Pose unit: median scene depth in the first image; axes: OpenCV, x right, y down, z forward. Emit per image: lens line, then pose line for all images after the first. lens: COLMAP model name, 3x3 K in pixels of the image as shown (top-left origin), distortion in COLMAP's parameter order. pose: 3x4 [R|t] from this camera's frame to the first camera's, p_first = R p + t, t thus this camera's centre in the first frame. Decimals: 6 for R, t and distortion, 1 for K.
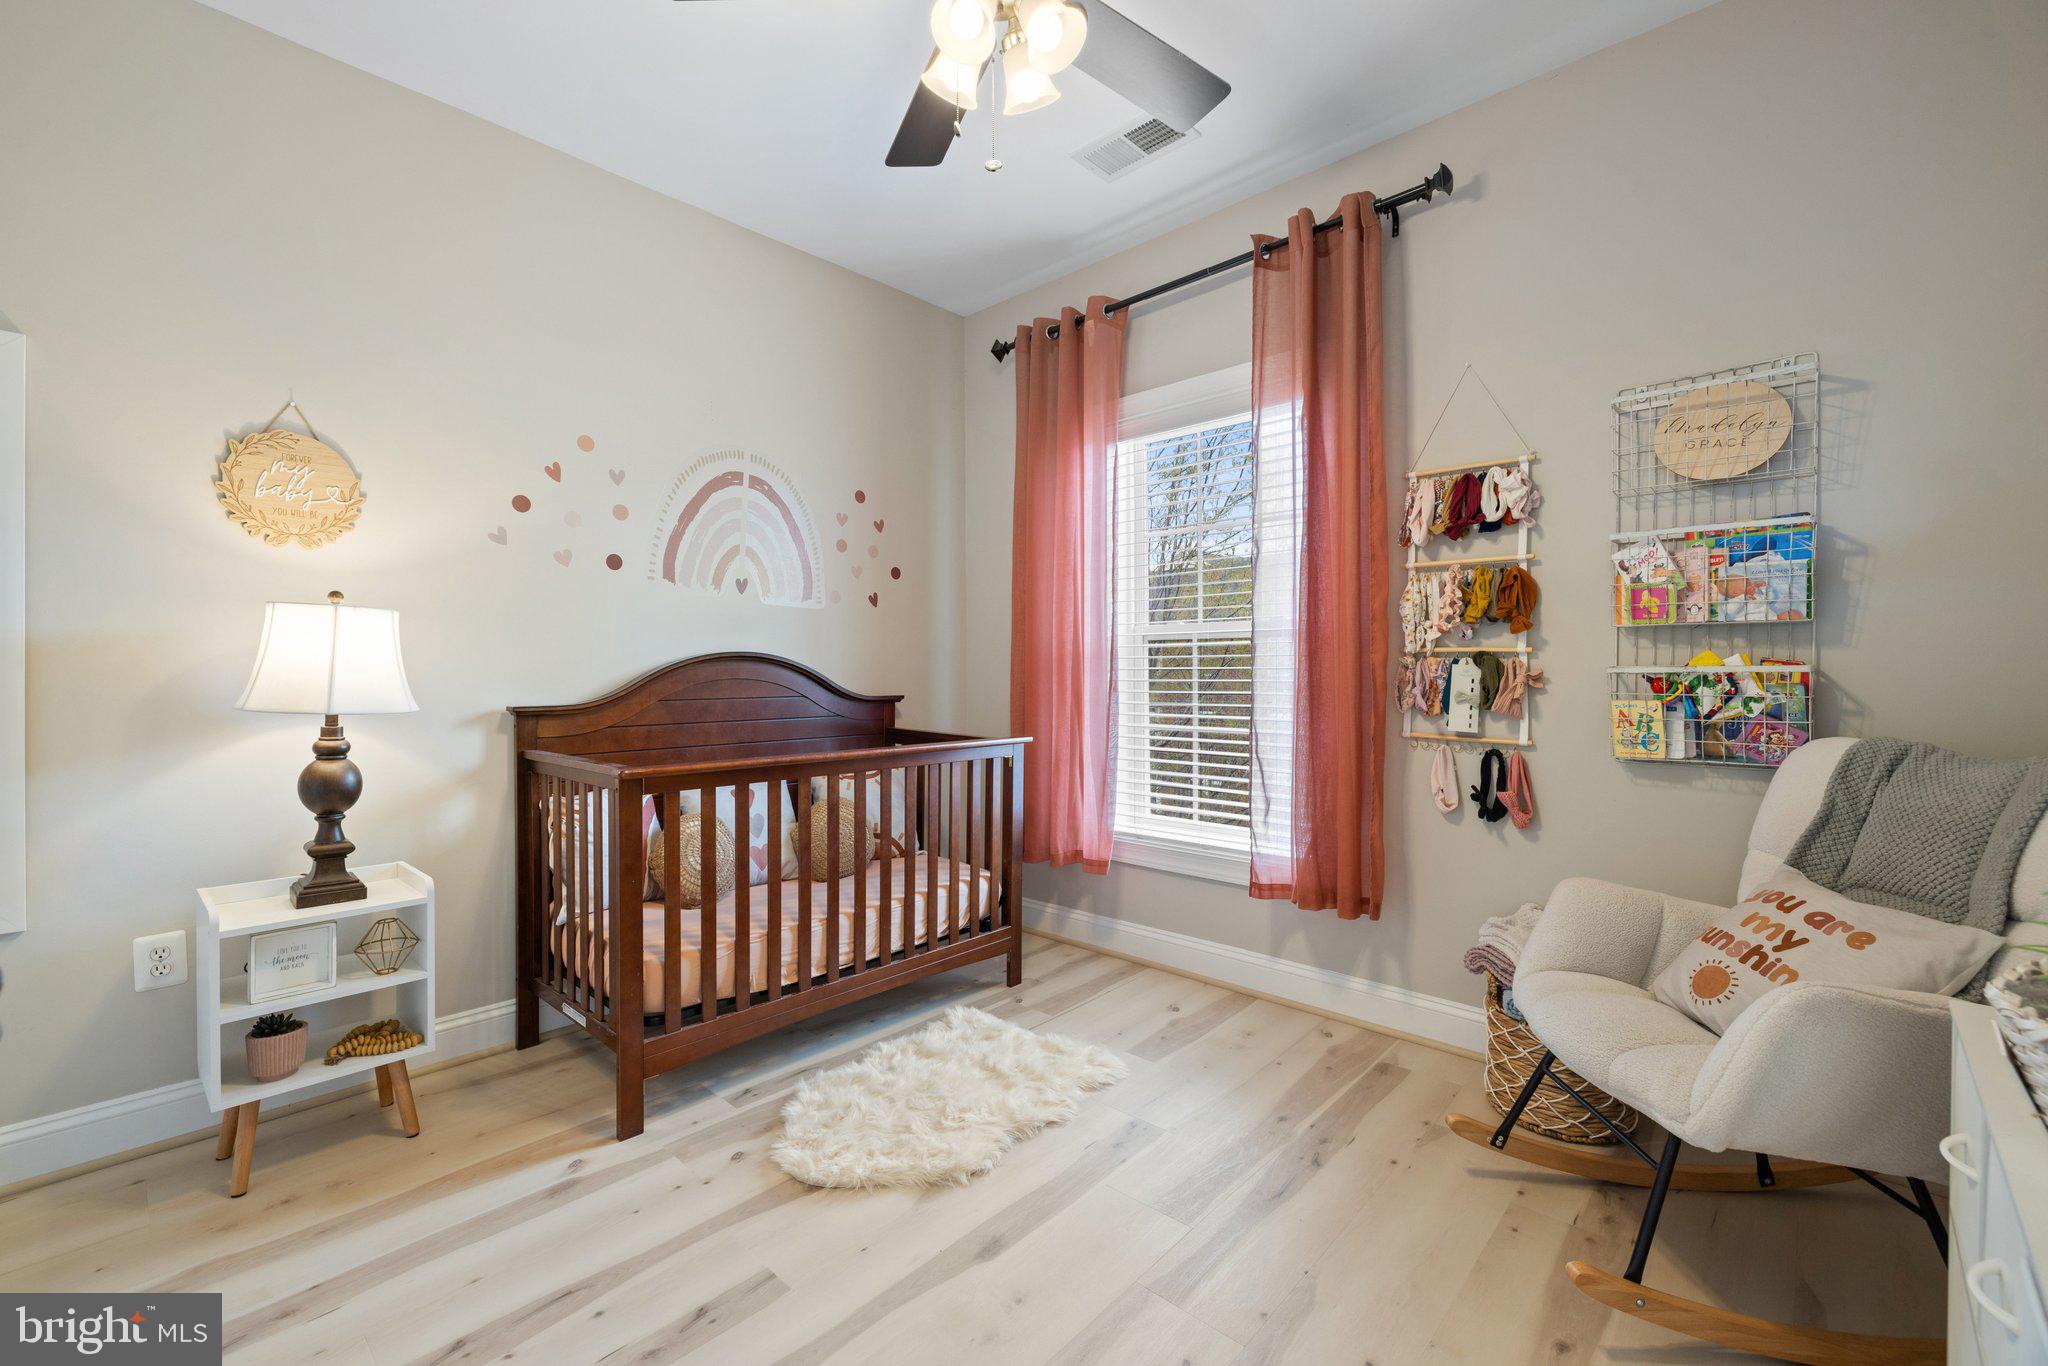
lens RADIAL K [[880.4, 0, 999.5], [0, 880.4, 669.2], [0, 0, 1]] dist [0.002068, 0.000363]
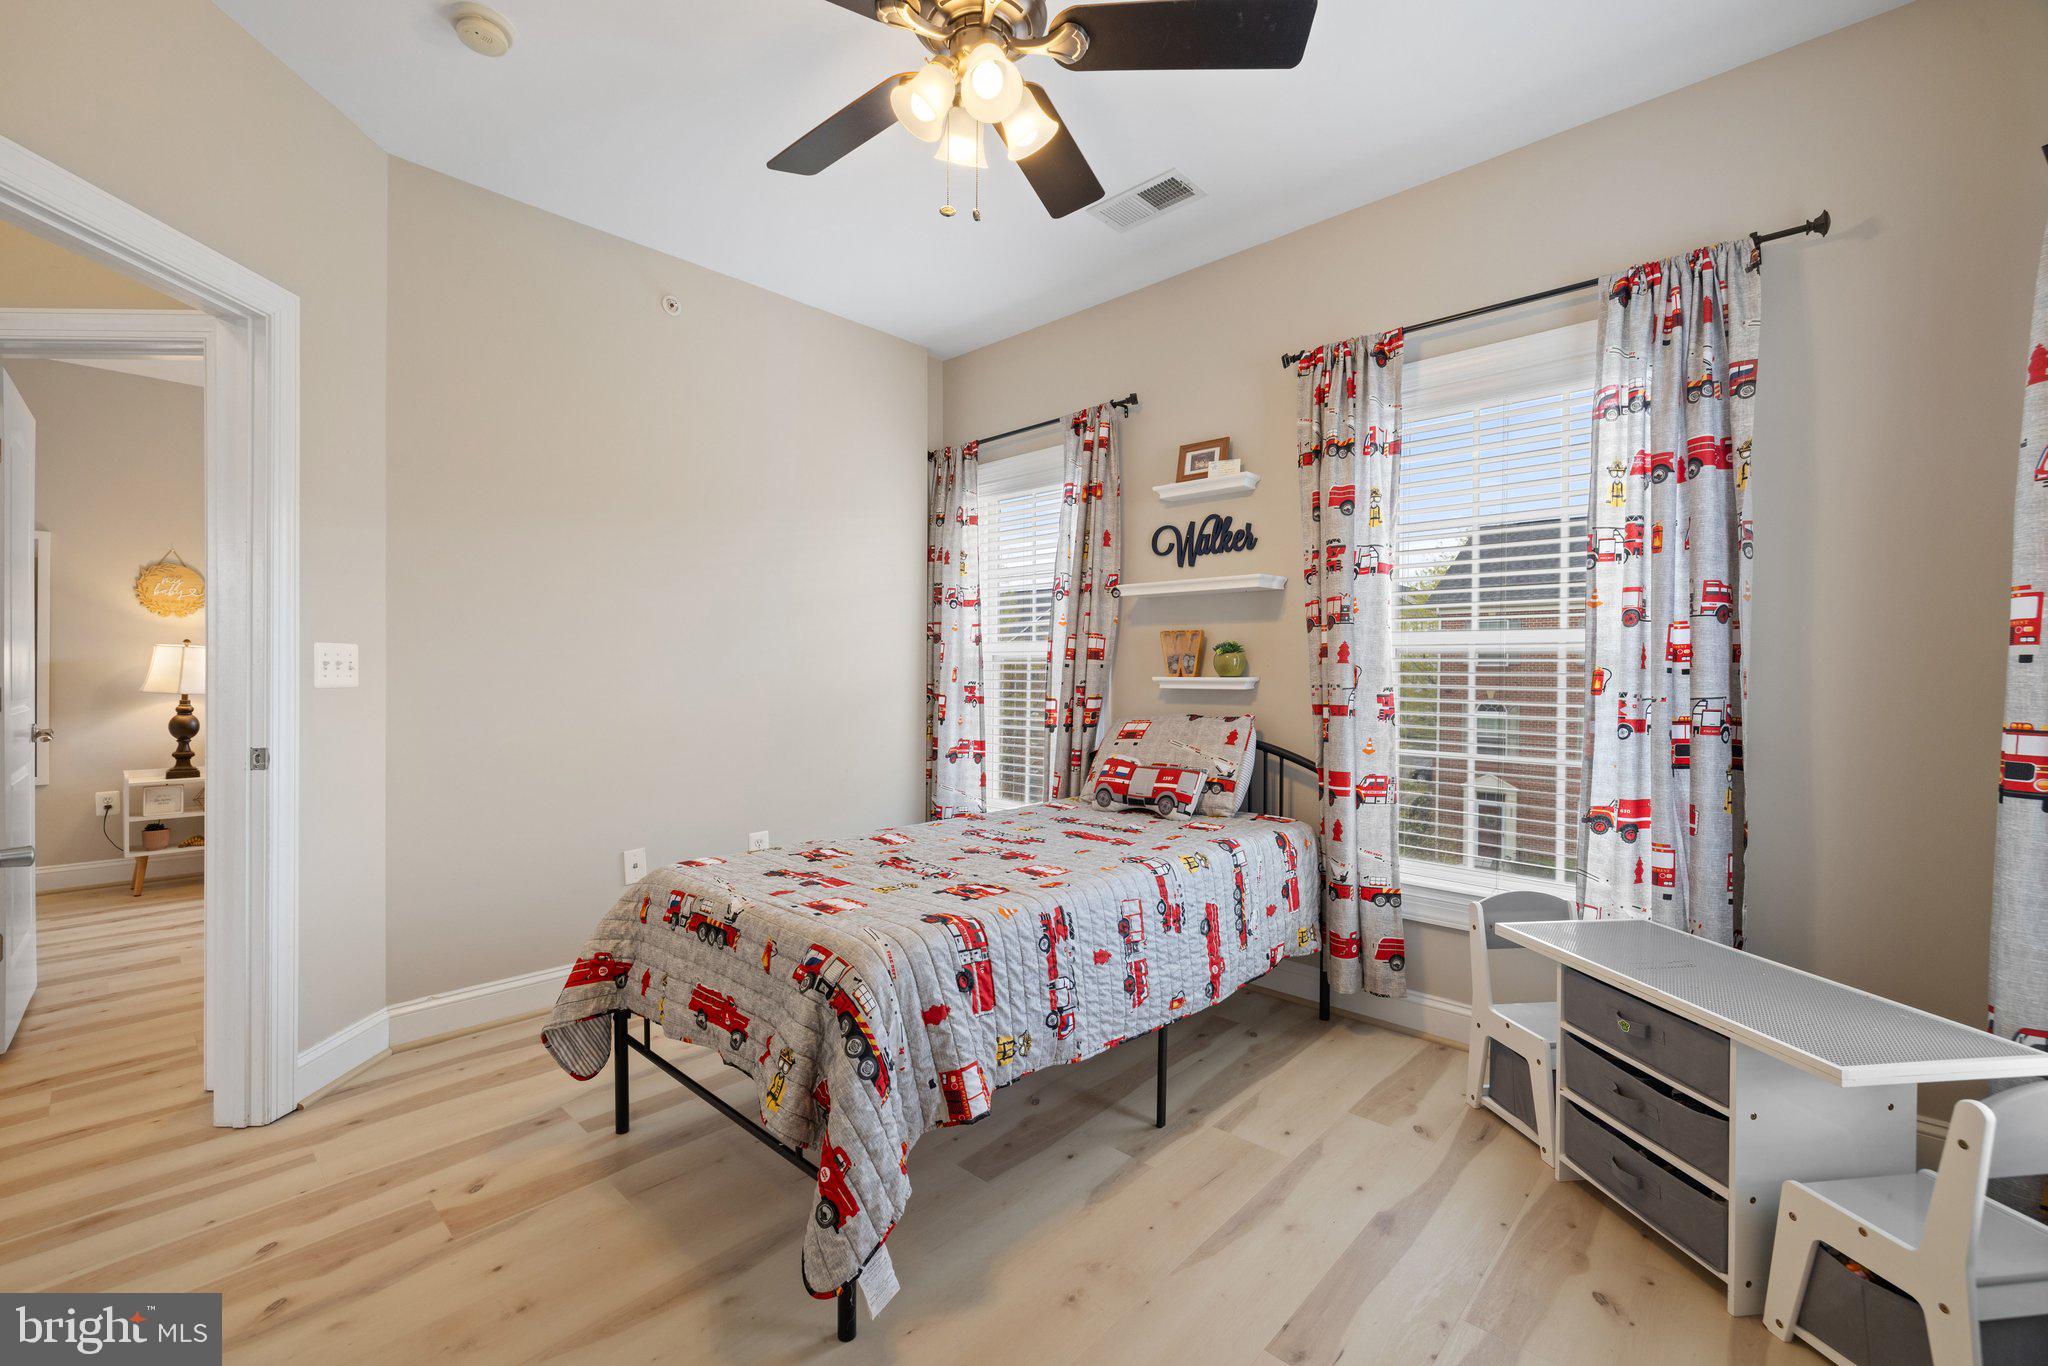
lens RADIAL K [[893.7, 0, 1023.2], [0, 893.7, 677.6], [0, 0, 1]] dist [-0.001421, -0.000136]
pose [[0.999953, 0.009649, -0.000733, 1.372470], [-0.009648, 0.999953, 0.001363, -0.014667], [0.000746, -0.001356, 0.999999, -1.264382]]
